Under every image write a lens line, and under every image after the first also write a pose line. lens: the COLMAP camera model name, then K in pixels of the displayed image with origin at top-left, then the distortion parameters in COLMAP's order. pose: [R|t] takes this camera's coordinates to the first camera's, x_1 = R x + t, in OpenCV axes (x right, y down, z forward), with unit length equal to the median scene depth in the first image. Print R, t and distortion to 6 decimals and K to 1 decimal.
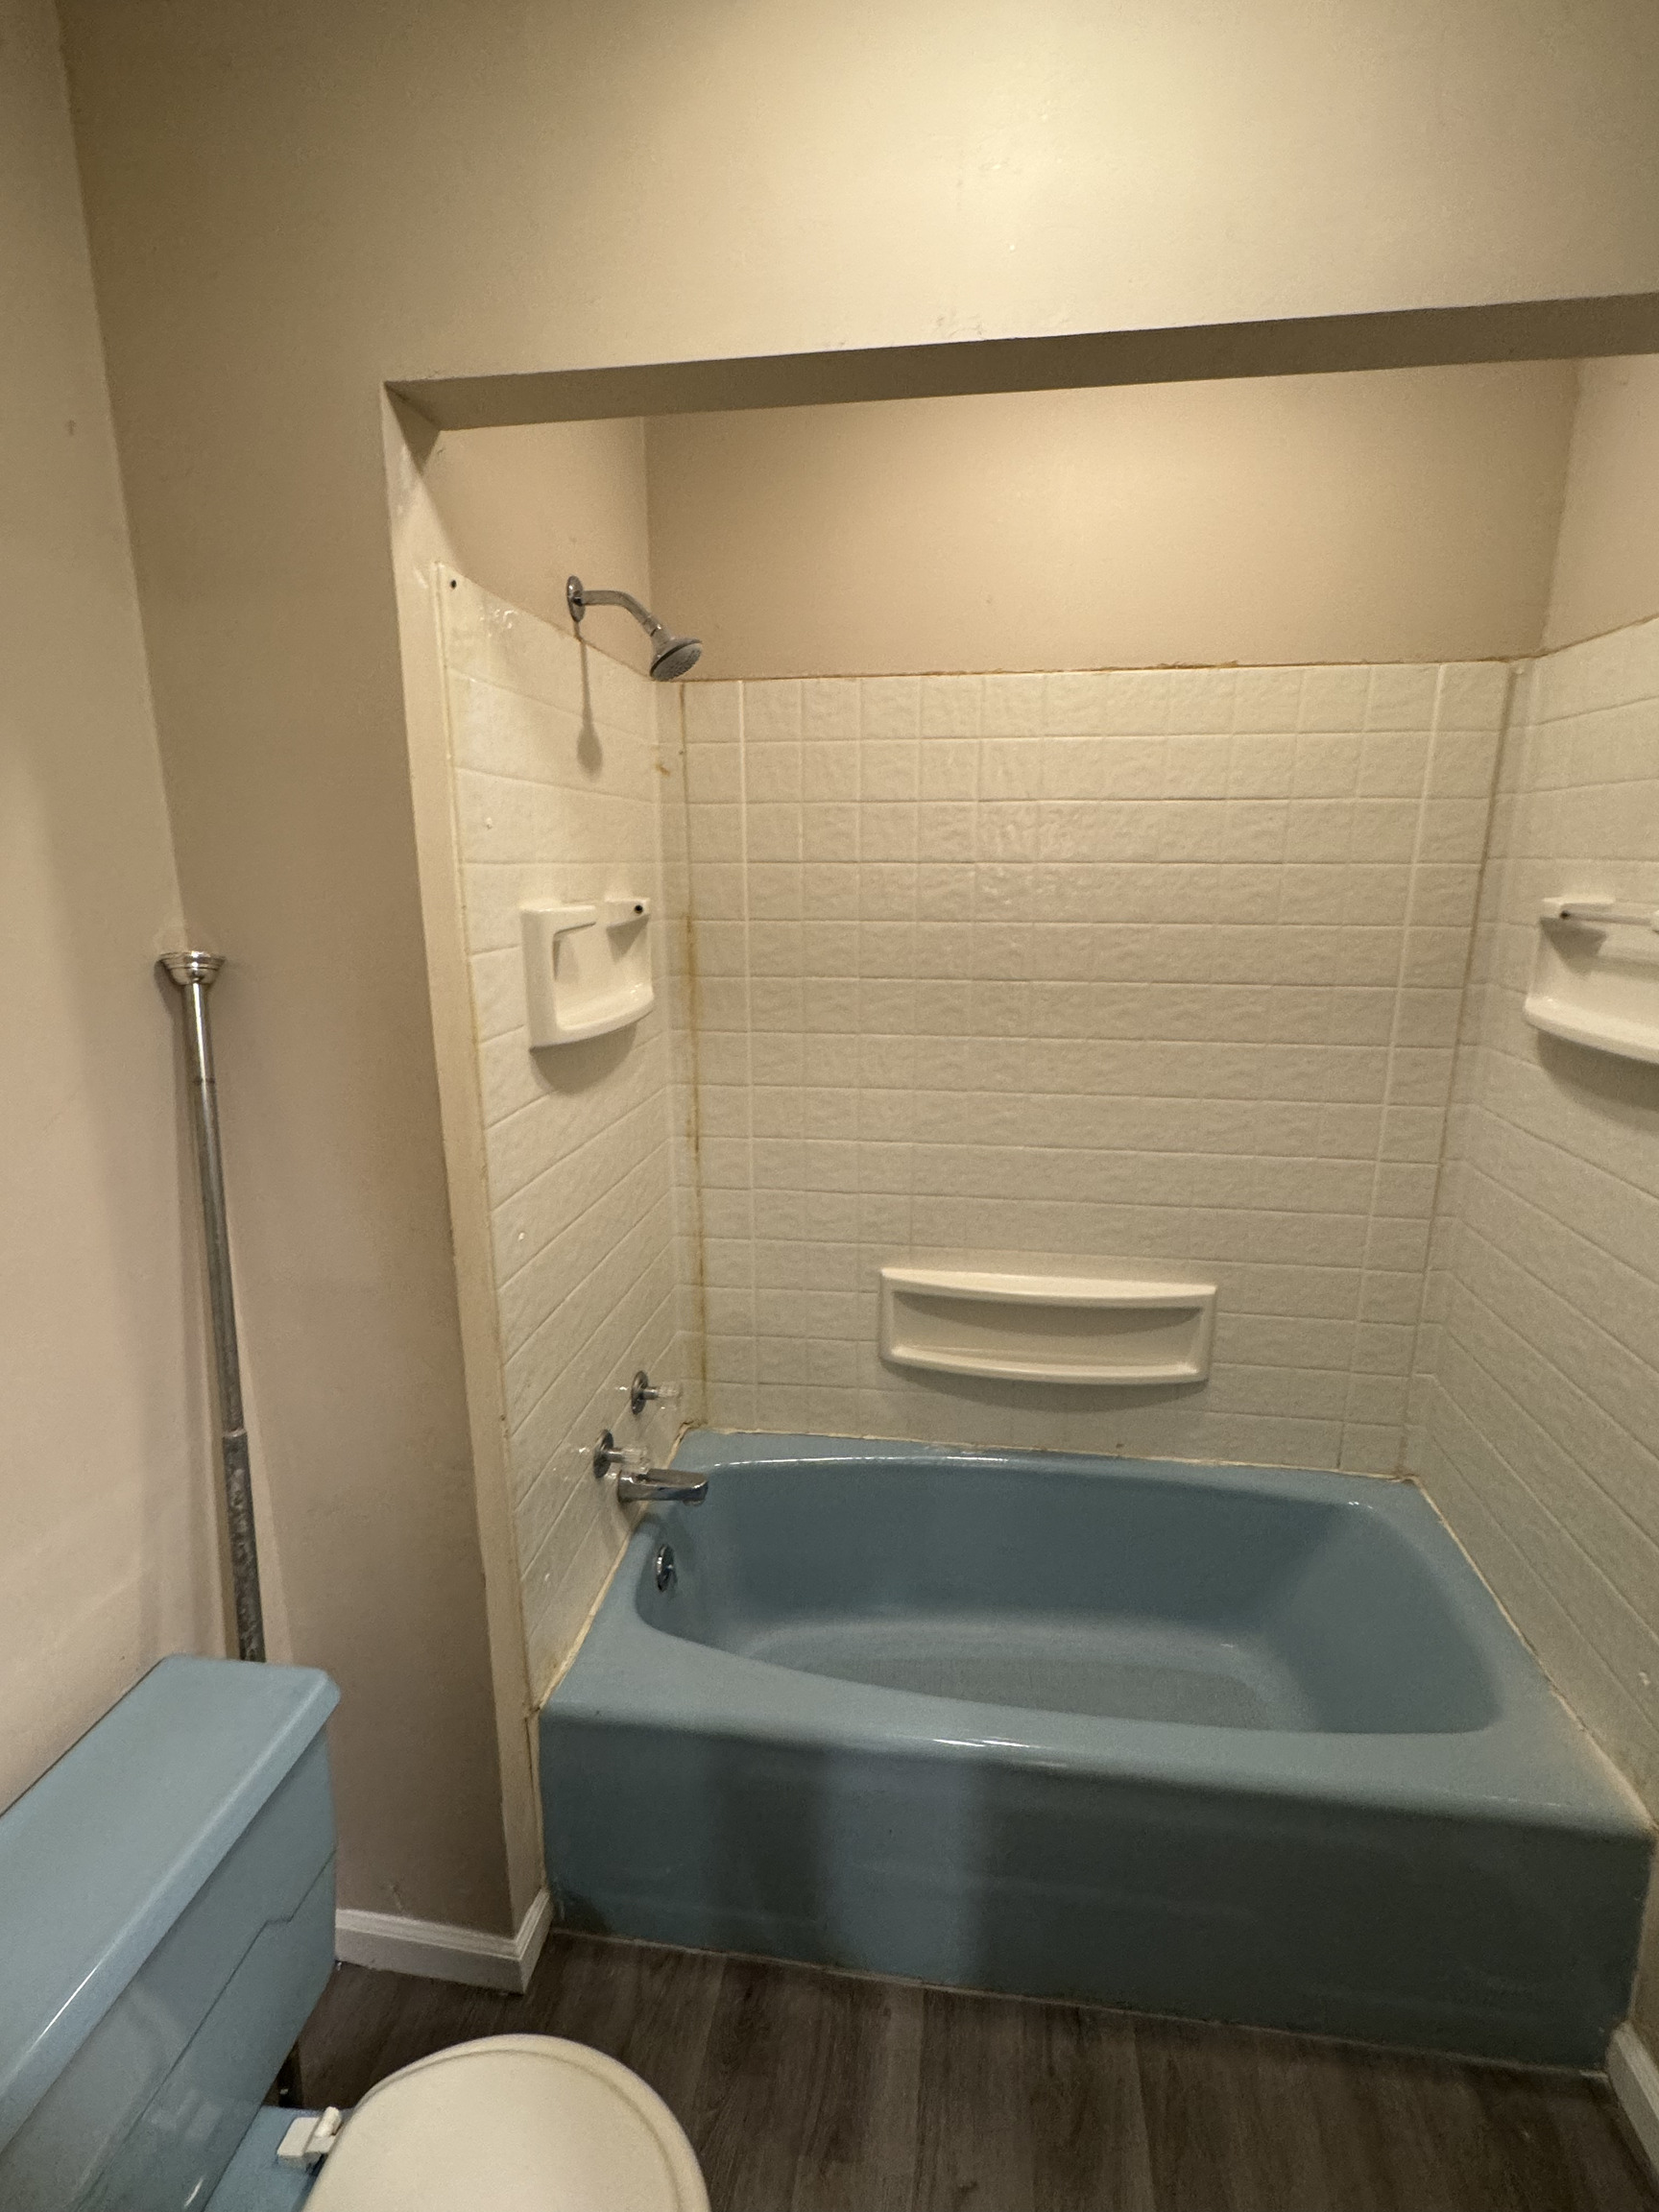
lens RADIAL K [[1039.8, 0, 829.5], [0, 1039.8, 1106.0], [0, 0, 1]] dist [0.001074, -0.000190]
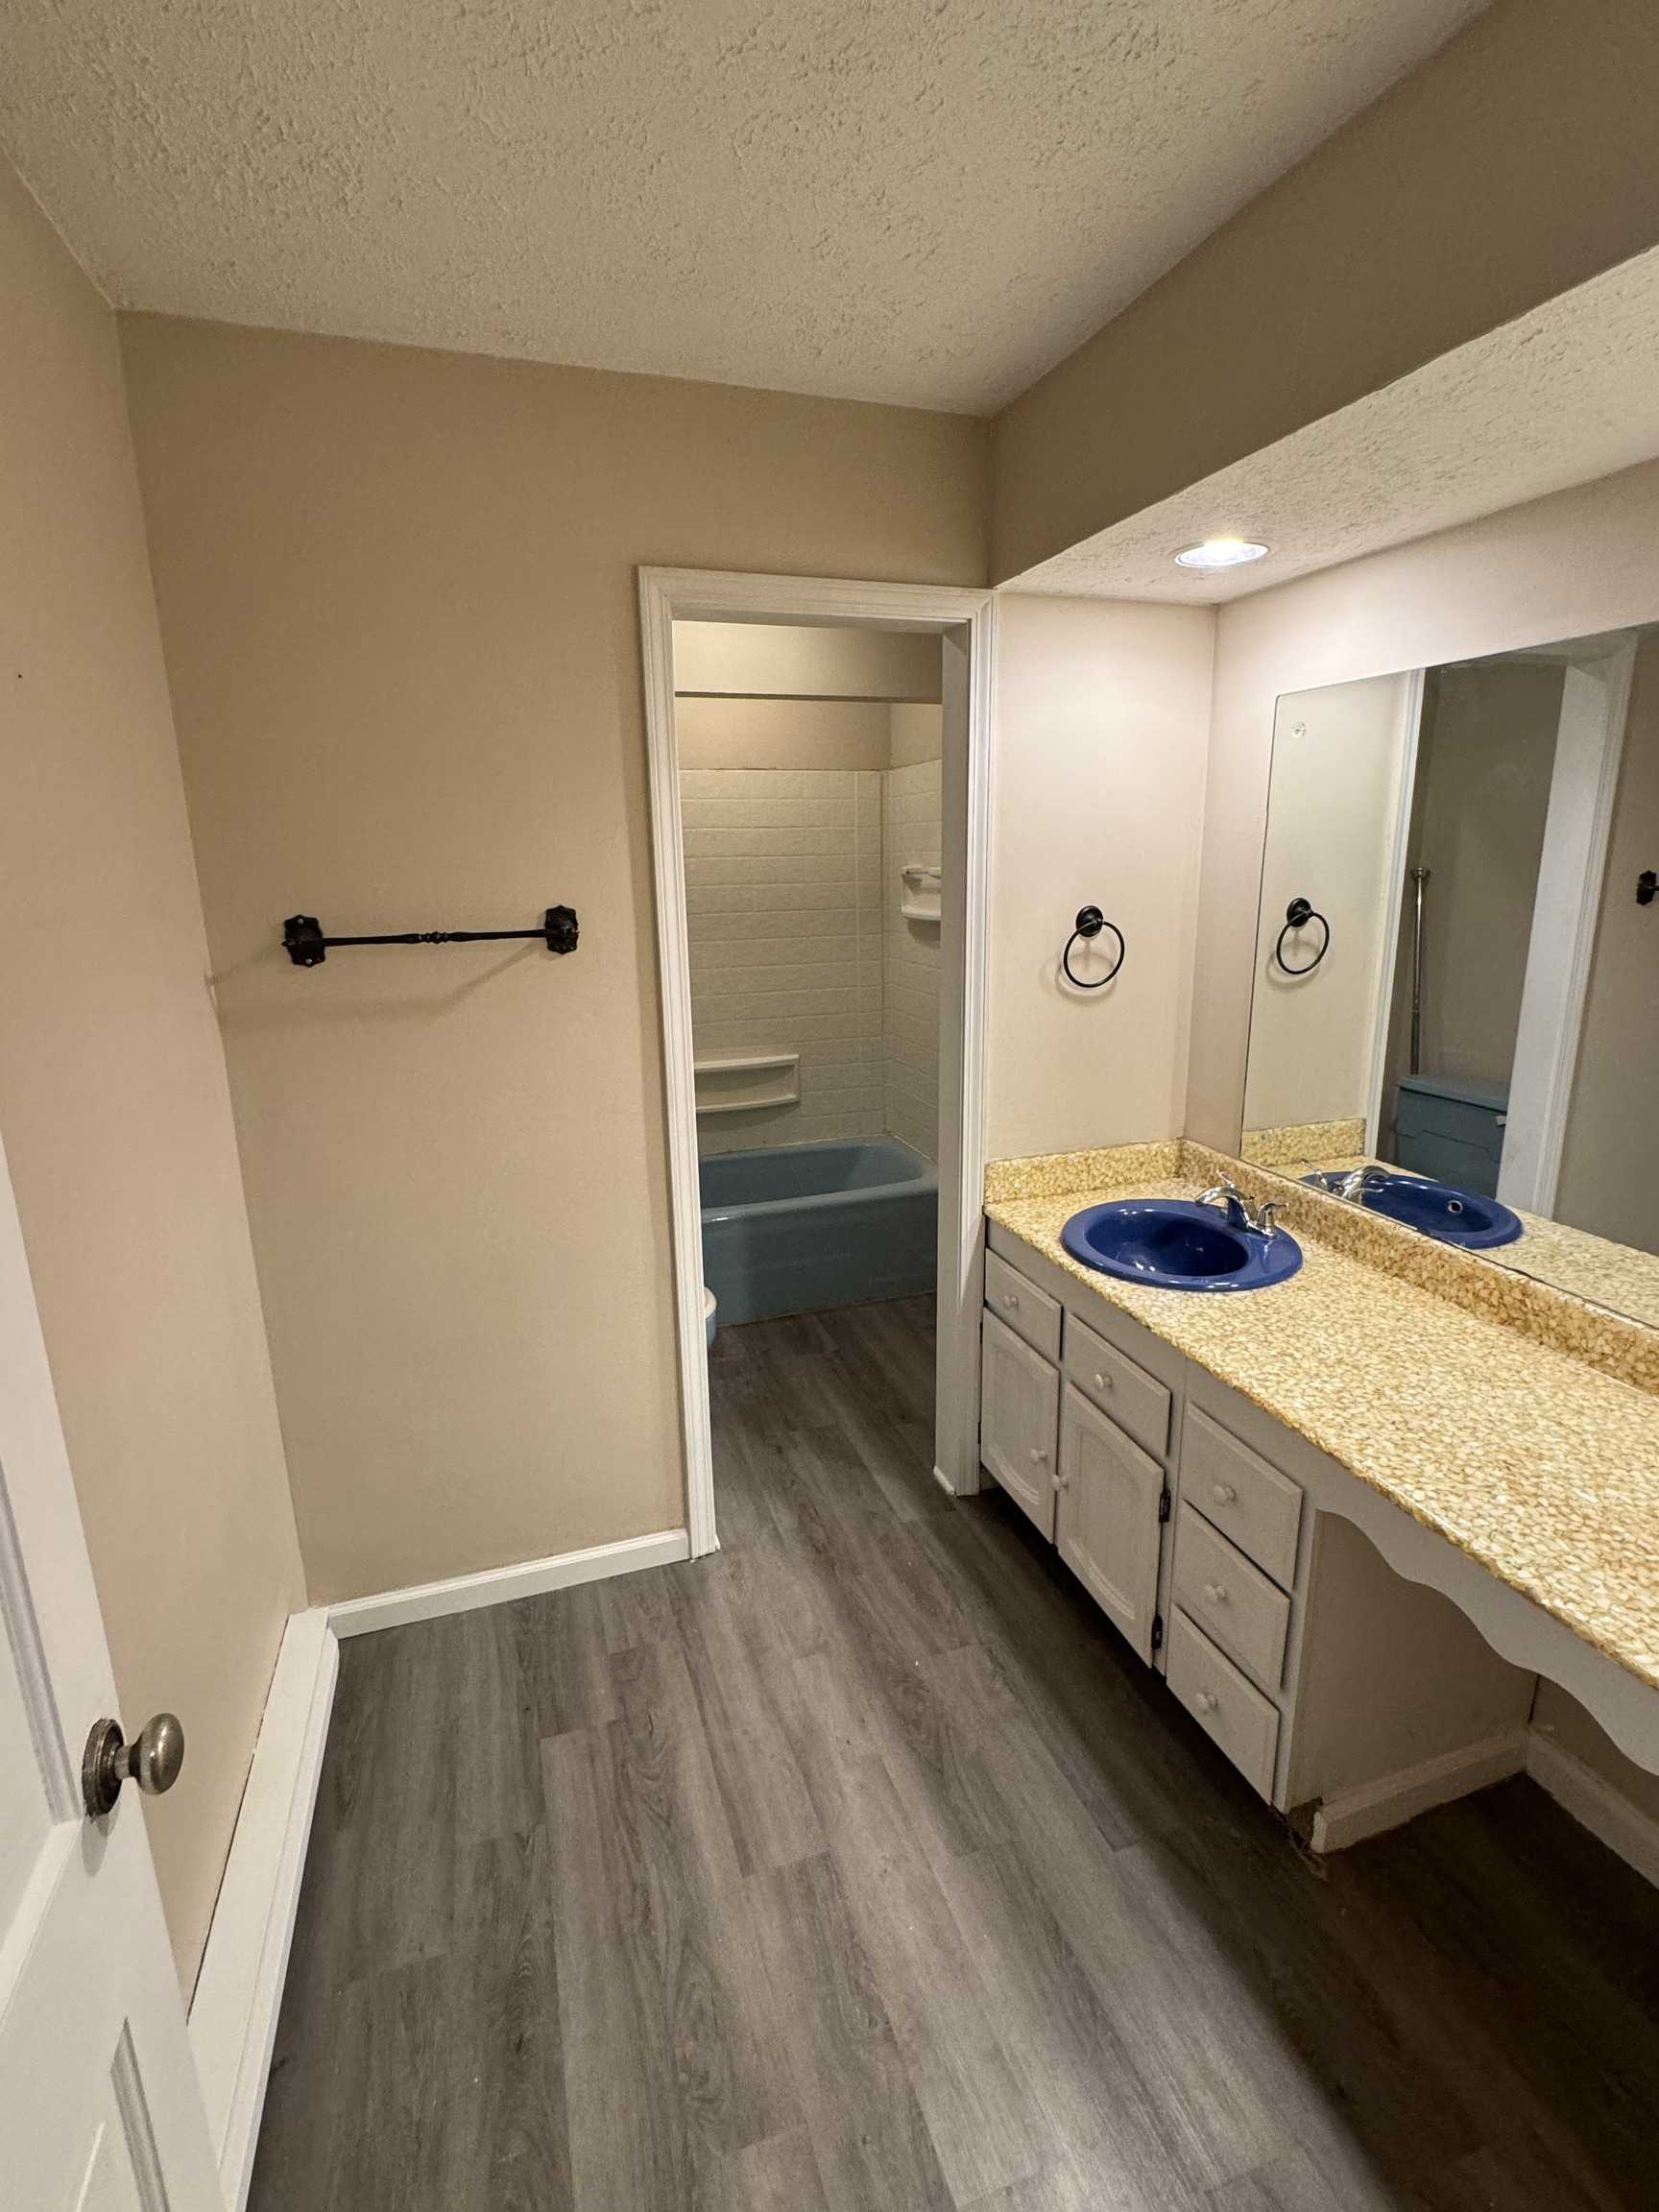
lens RADIAL K [[1039.8, 0, 829.5], [0, 1039.8, 1106.0], [0, 0, 1]] dist [0.001074, -0.000190]
pose [[0.888535, -0.125857, 0.441210, -0.636873], [0.122362, 0.991814, 0.036499, 0.252607], [-0.442192, 0.021556, 0.896661, -1.132502]]
